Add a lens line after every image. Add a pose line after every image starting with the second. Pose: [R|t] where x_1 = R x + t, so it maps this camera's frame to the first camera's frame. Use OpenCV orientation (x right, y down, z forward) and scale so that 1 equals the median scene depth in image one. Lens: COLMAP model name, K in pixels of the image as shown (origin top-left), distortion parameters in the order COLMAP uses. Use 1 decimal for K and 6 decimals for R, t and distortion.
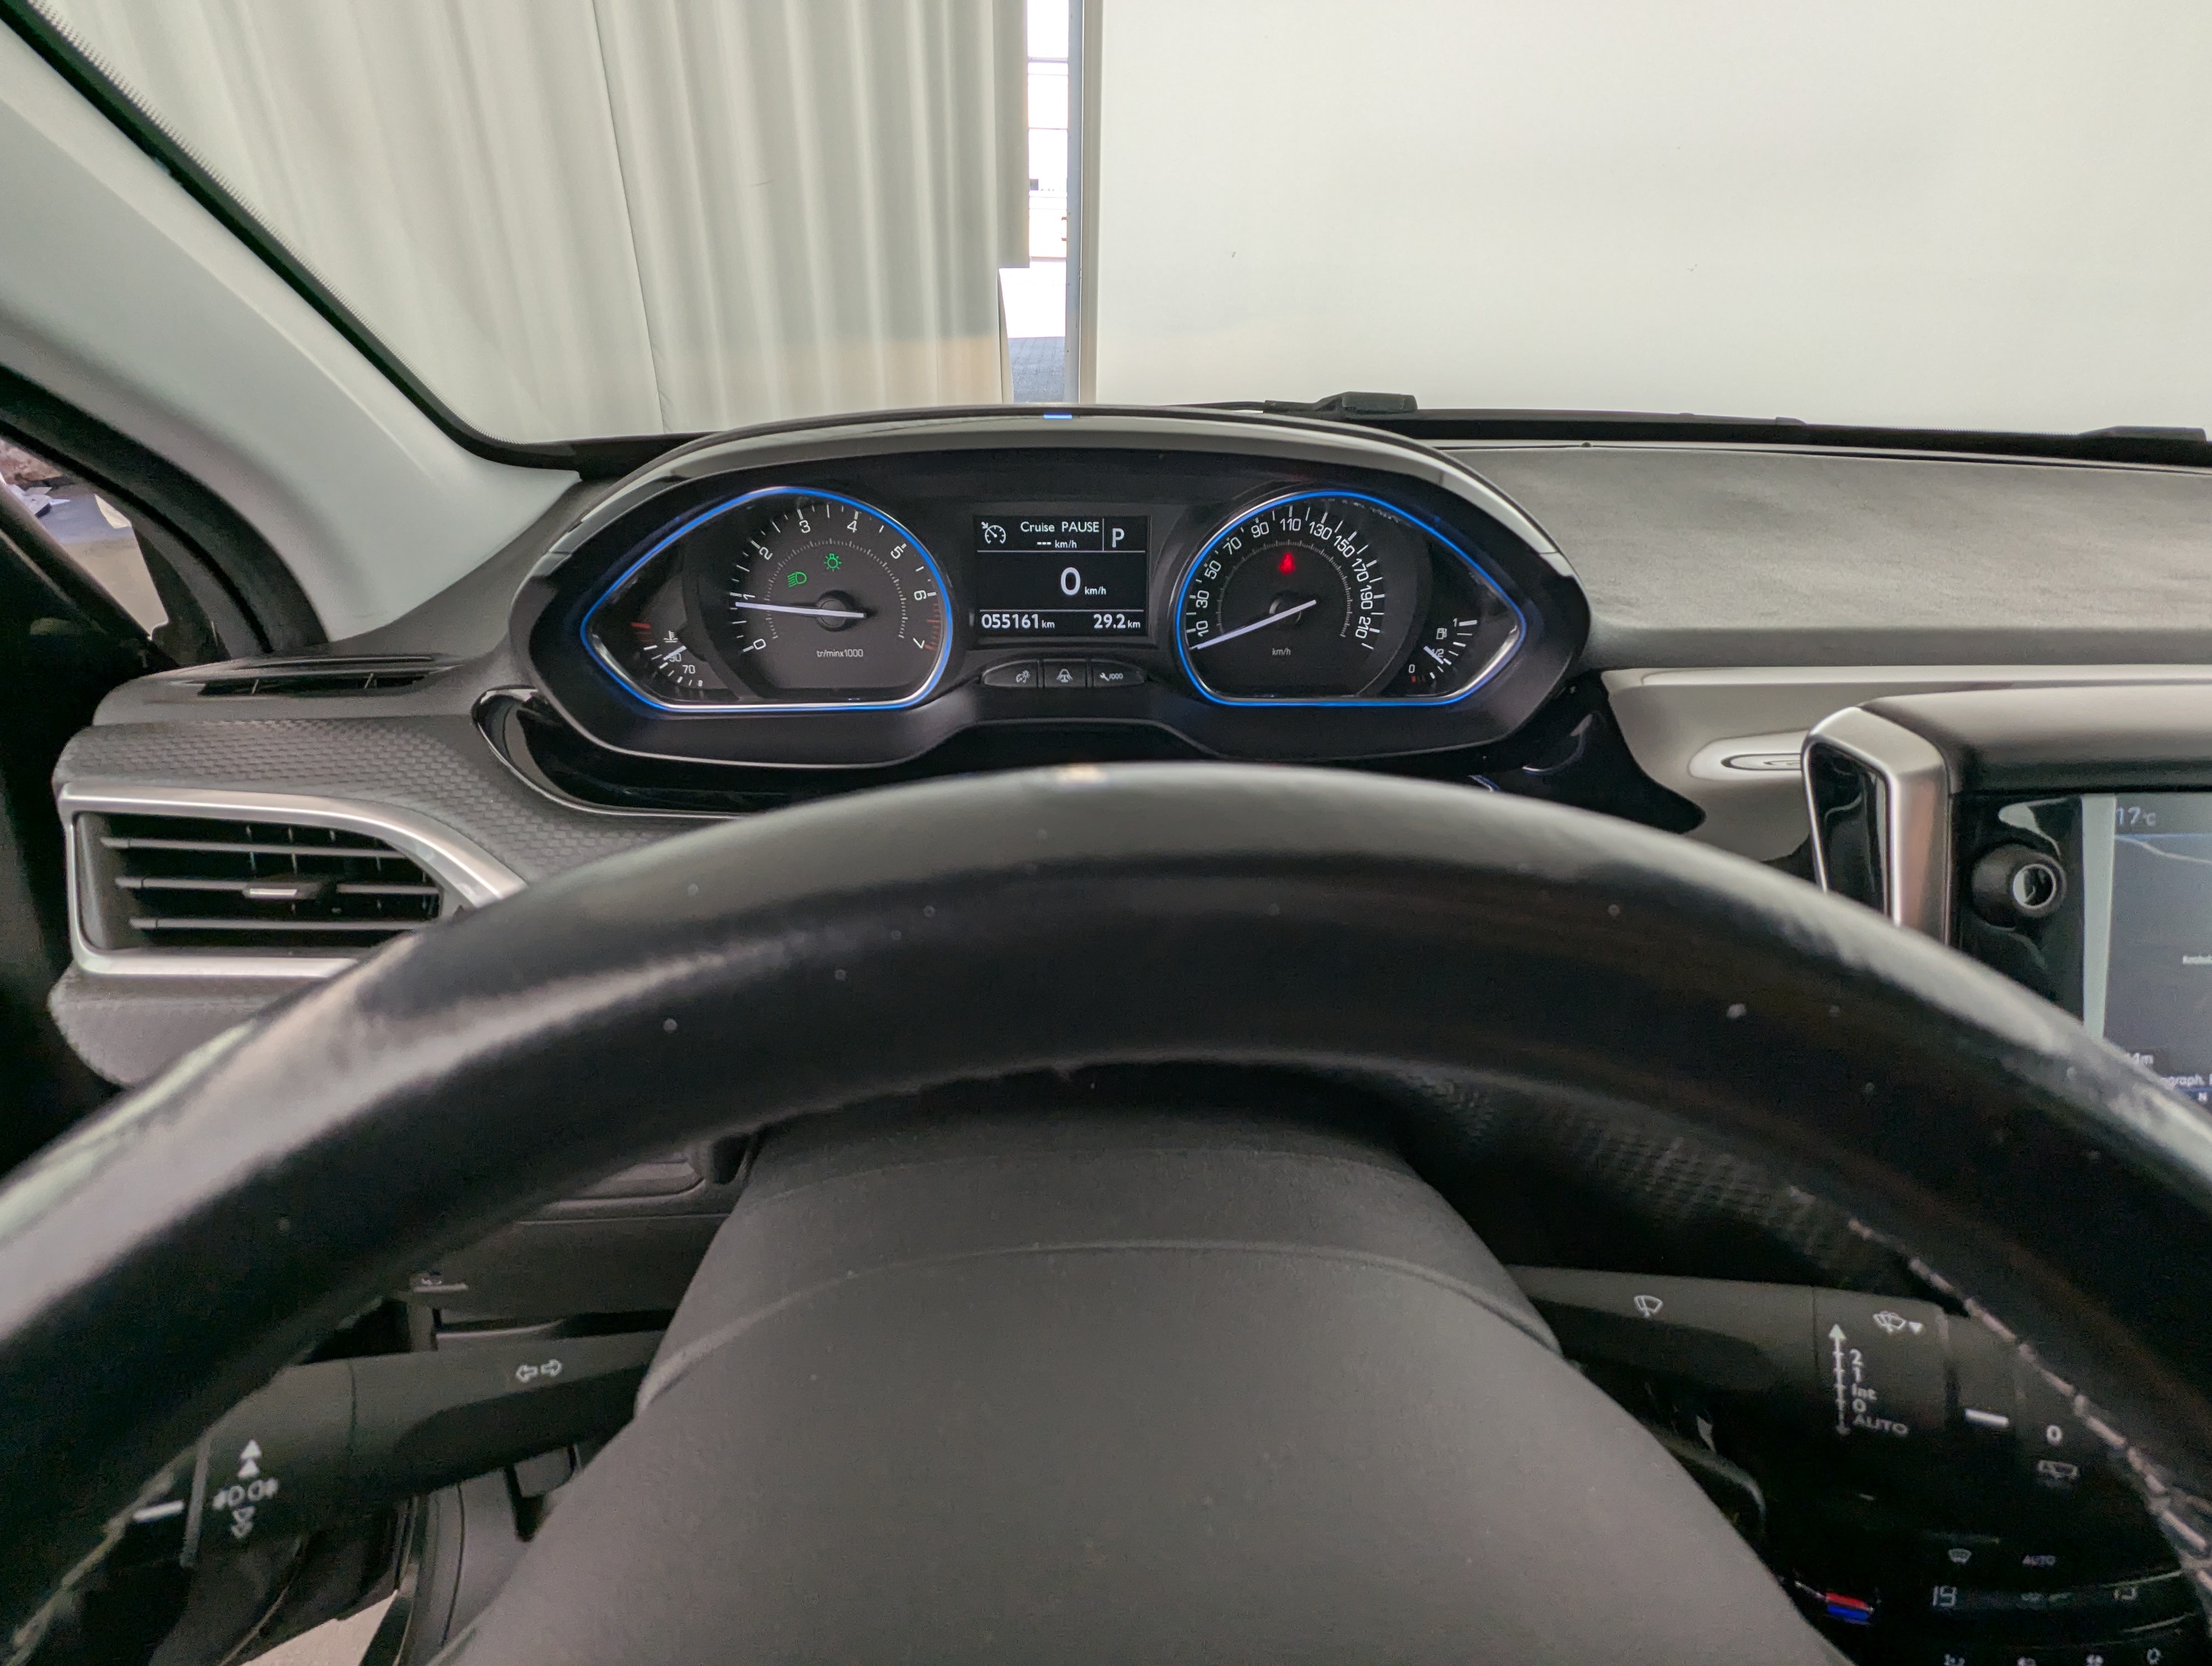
lens RADIAL K [[1030.9, 0, 1088.8], [0, 1030.9, 822.2], [0, 0, 1]] dist [0.004644, -0.000826]
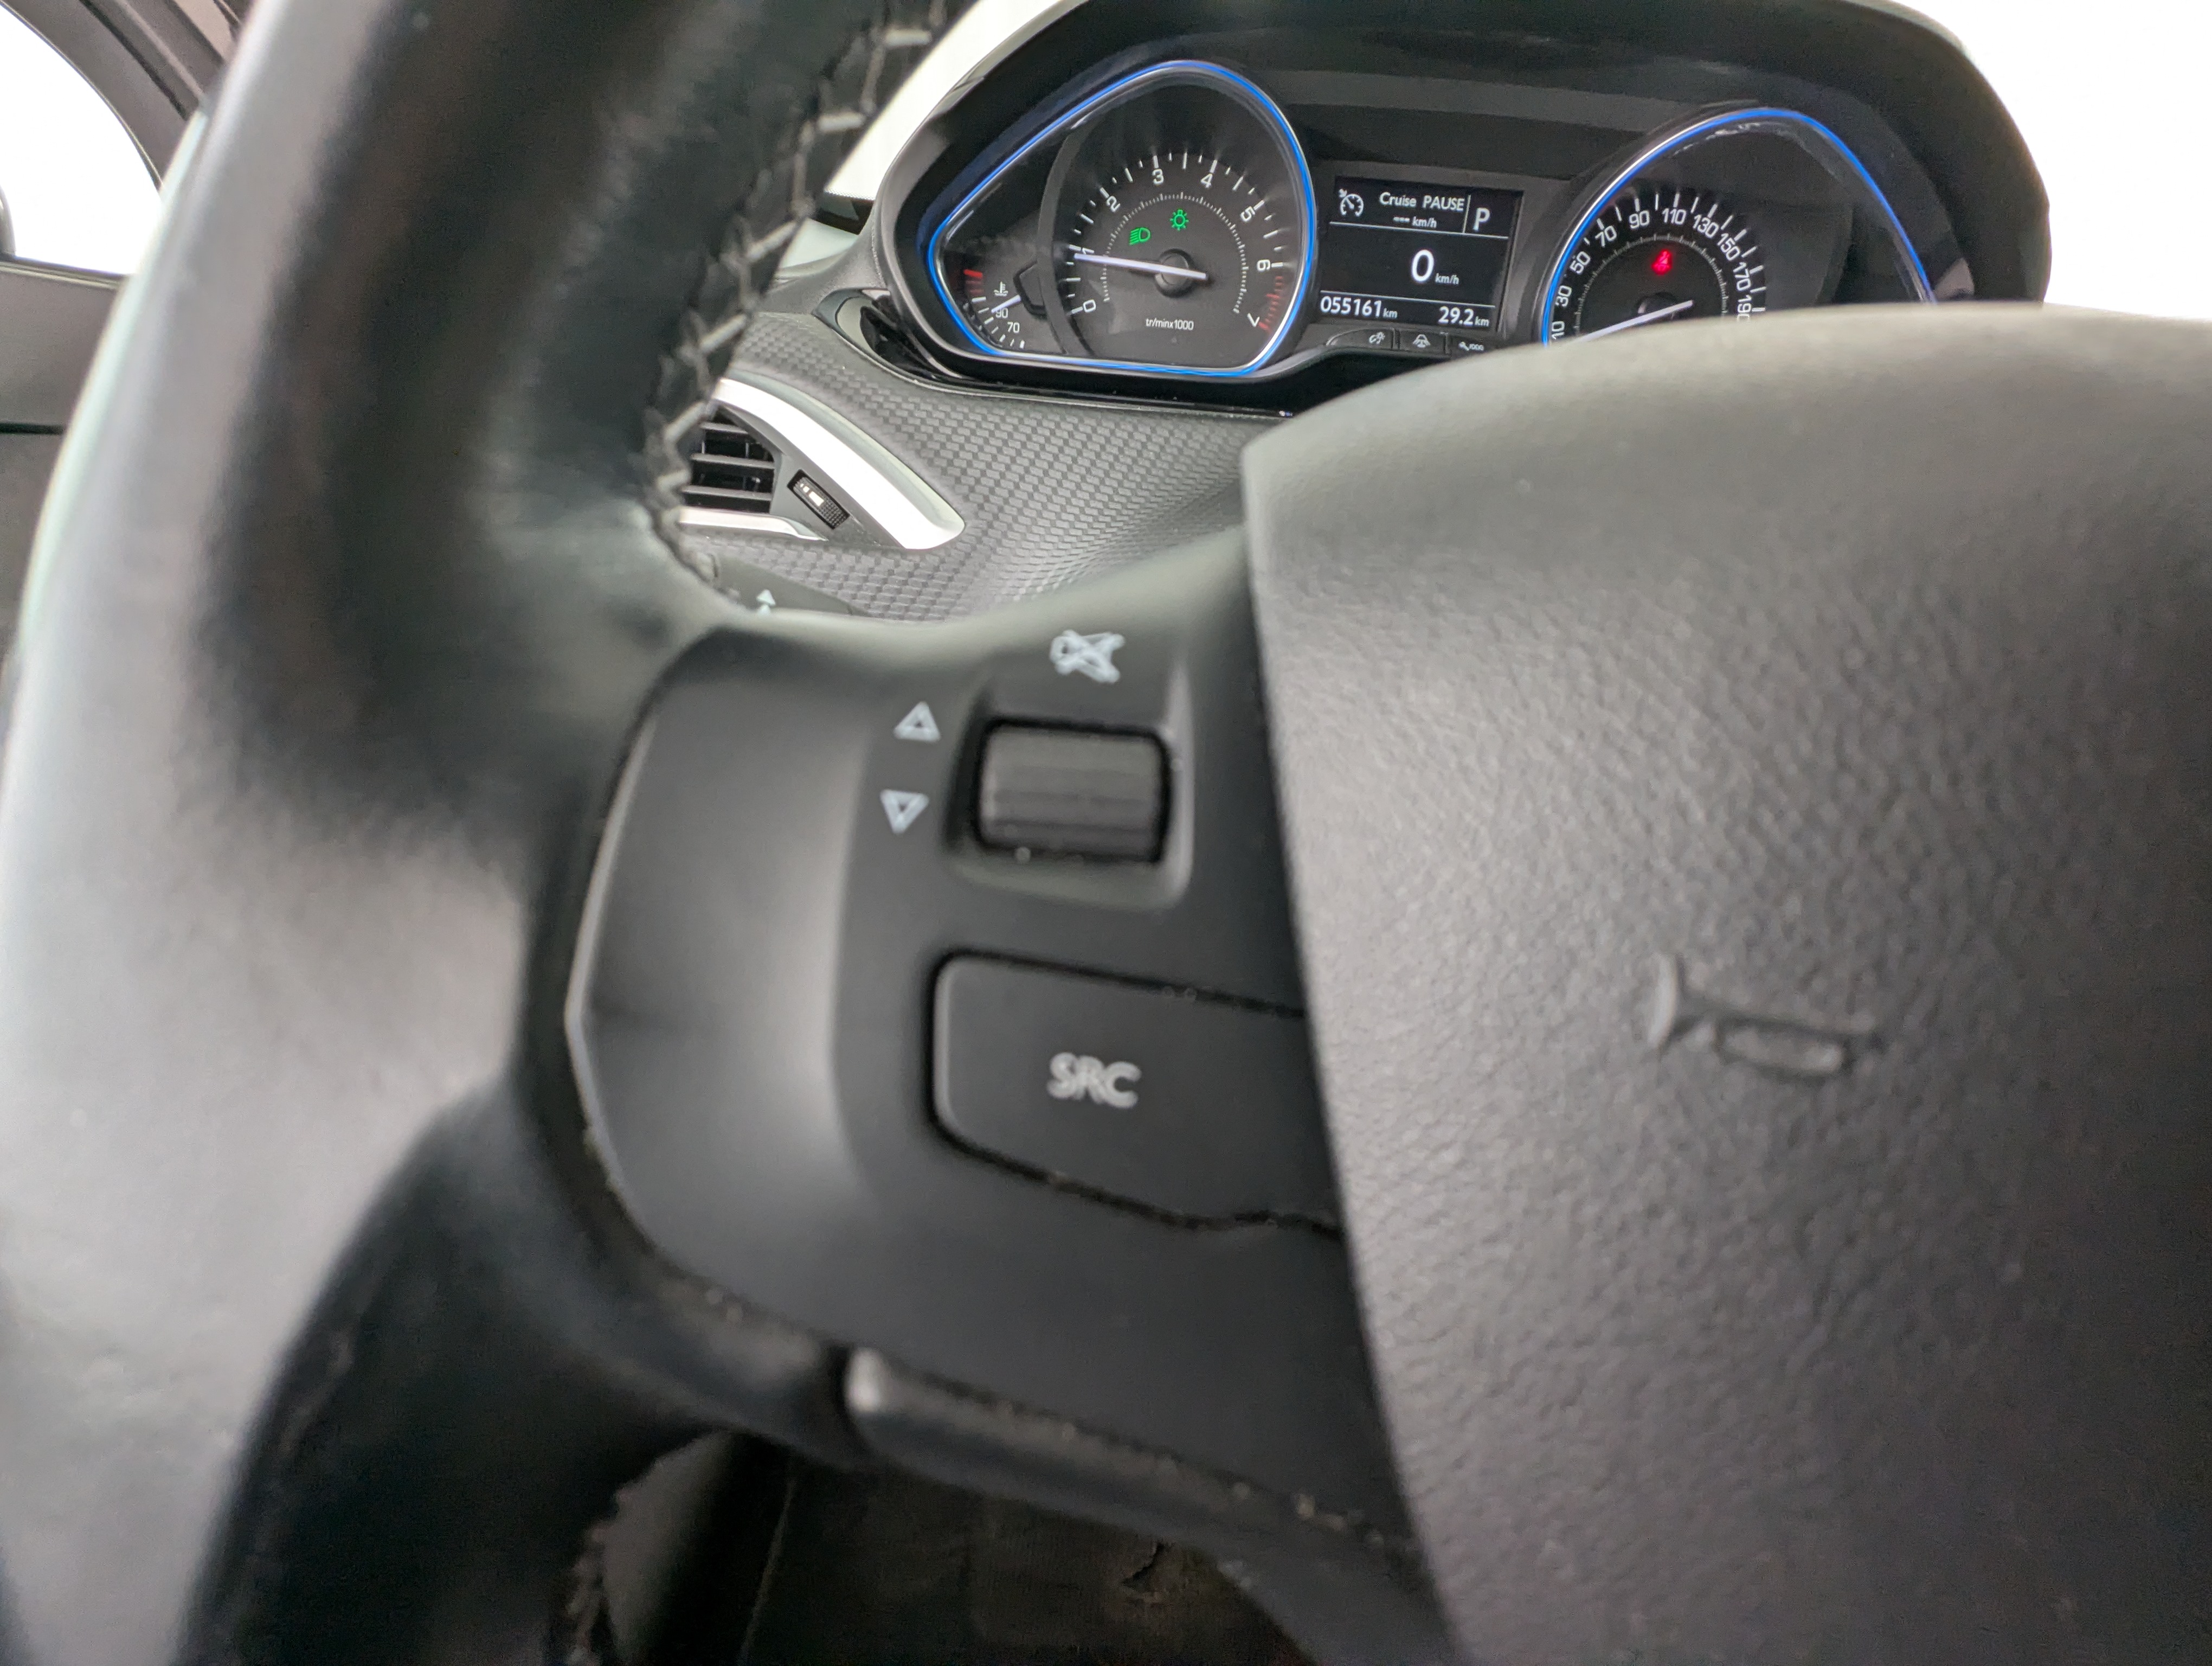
lens RADIAL K [[1033.9, 0, 1087.1], [0, 1033.9, 834.6], [0, 0, 1]] dist [-0.000897, -0.000349]
pose [[0.990933, 0.110024, -0.077110, -0.193940], [-0.112891, 0.993030, -0.033864, 0.353398], [0.072847, 0.042262, 0.996447, 0.058852]]
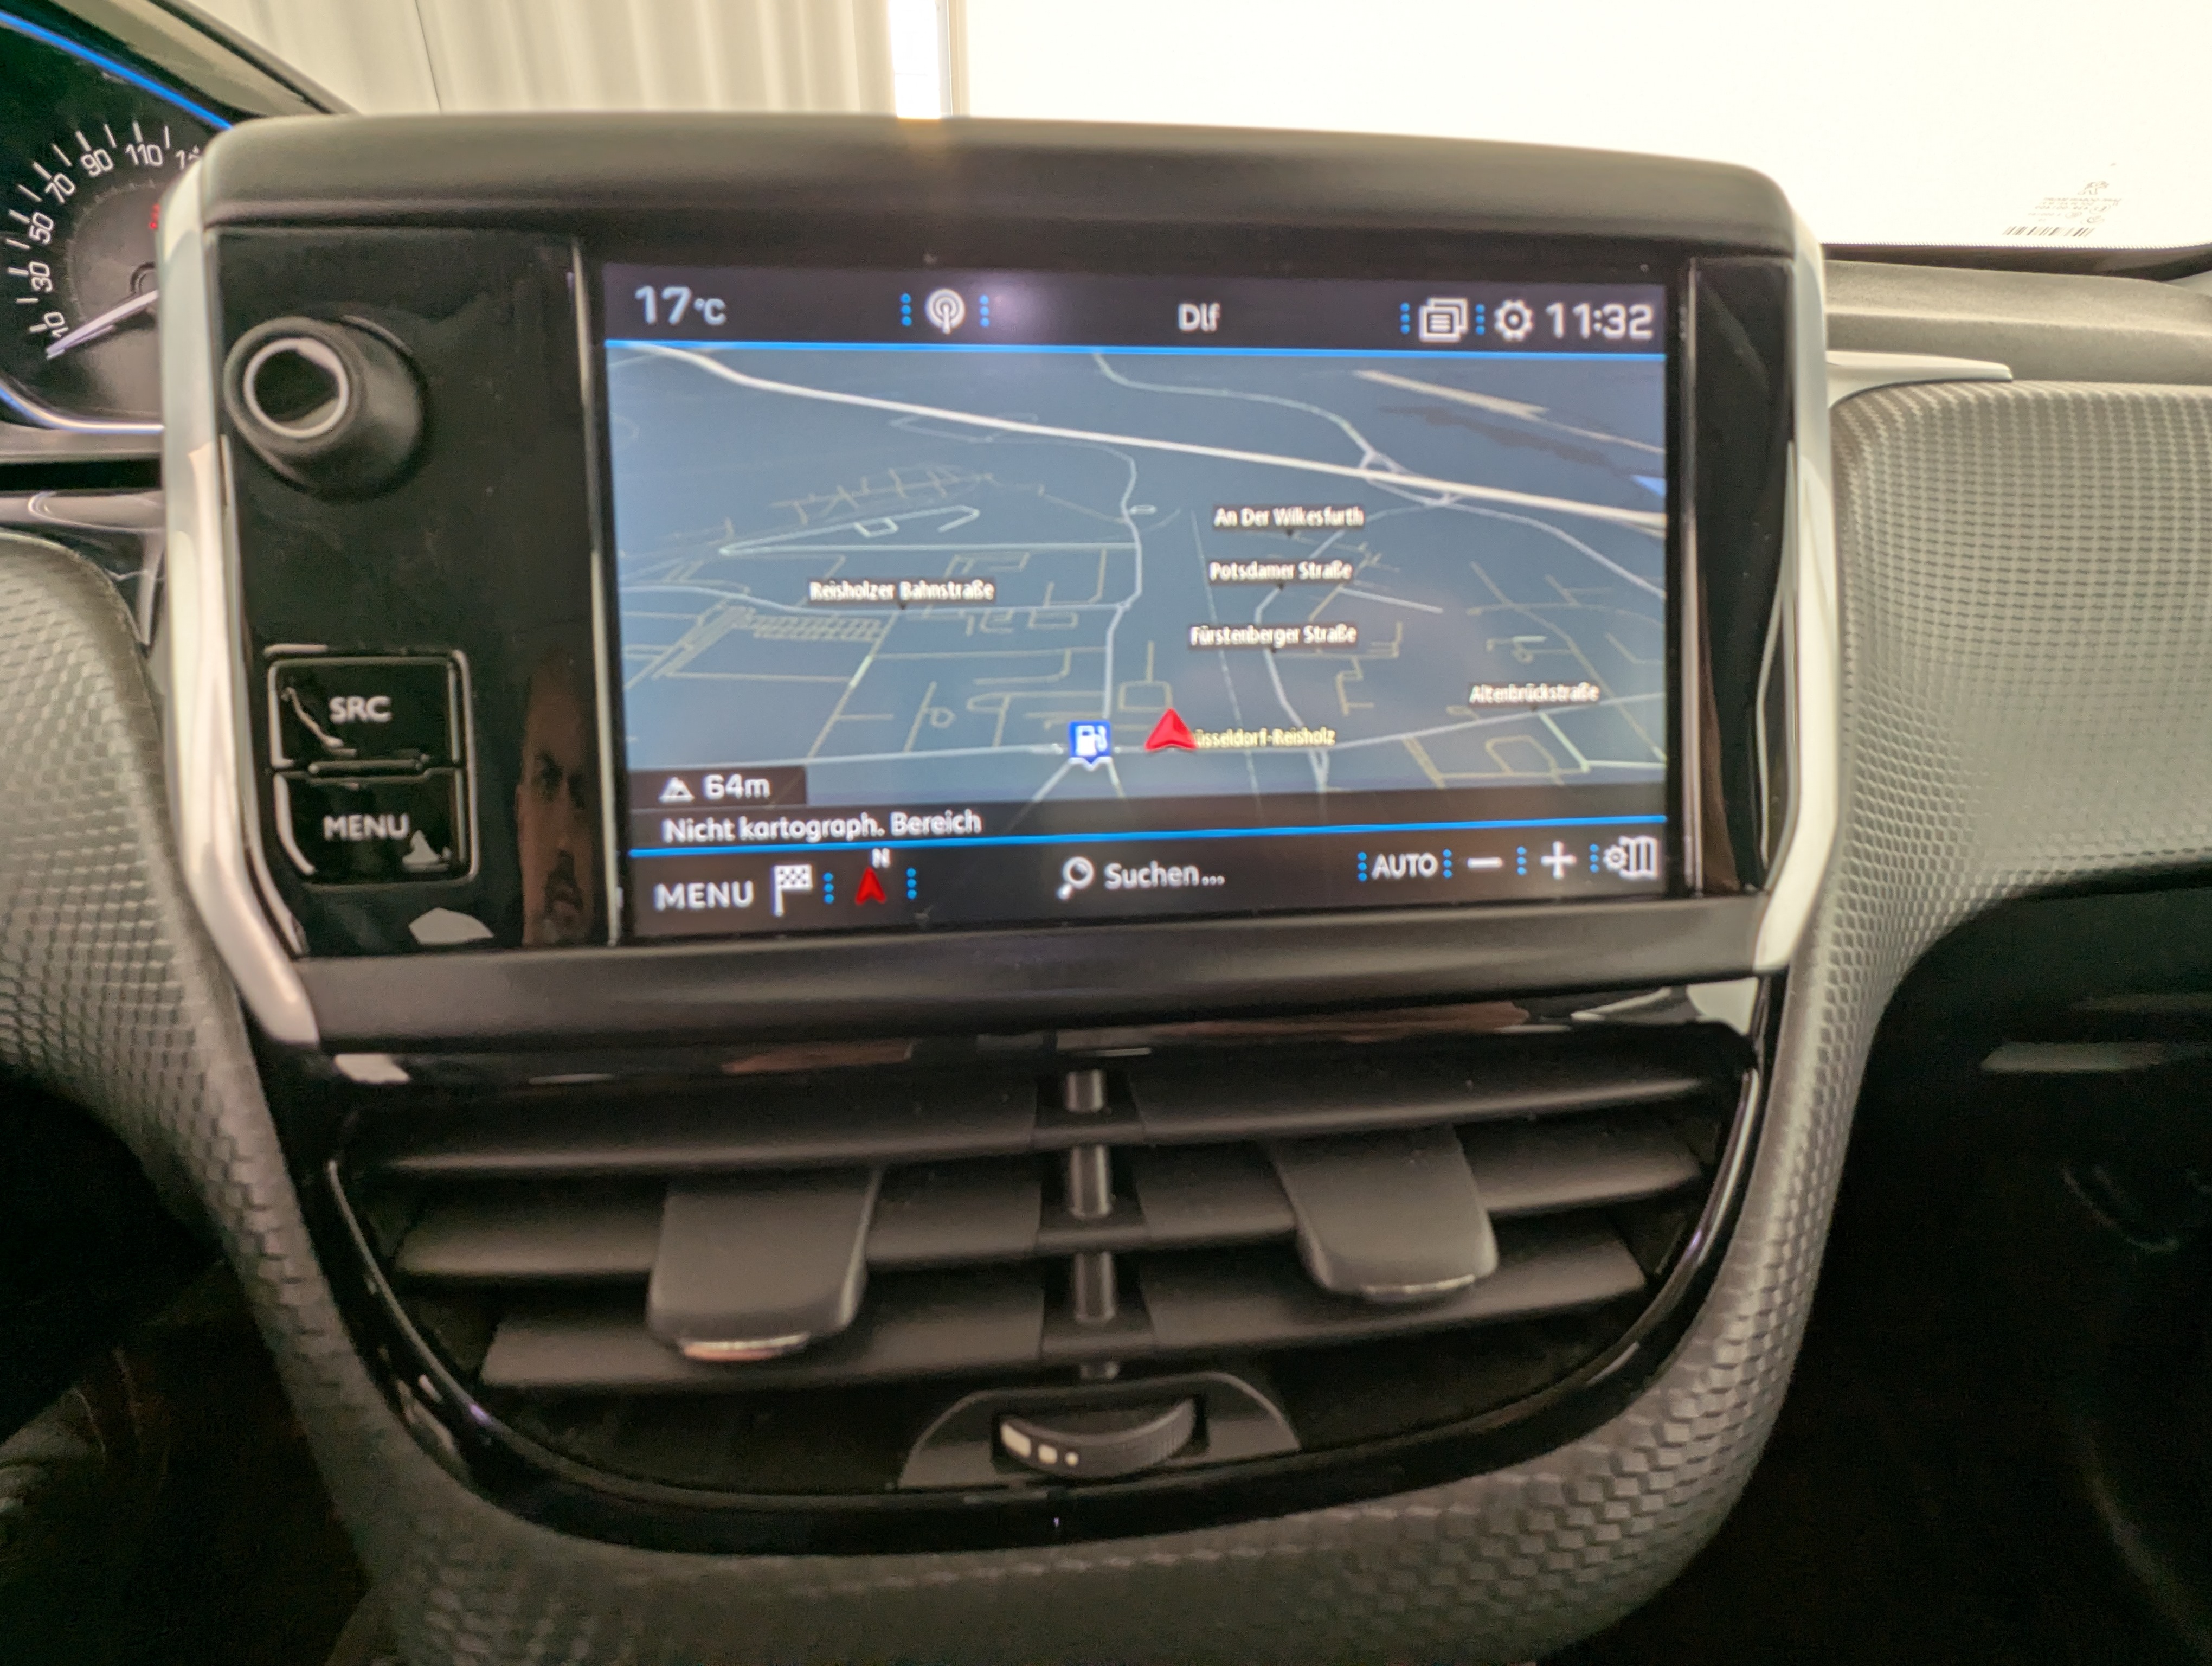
lens RADIAL K [[1030.9, 0, 1088.8], [0, 1030.9, 822.2], [0, 0, 1]] dist [0.004644, -0.000826]
pose [[0.998364, -0.026354, 0.050740, 0.756153], [0.027315, 0.999459, -0.018343, 0.170003], [-0.050229, 0.019699, 0.998543, 0.309143]]
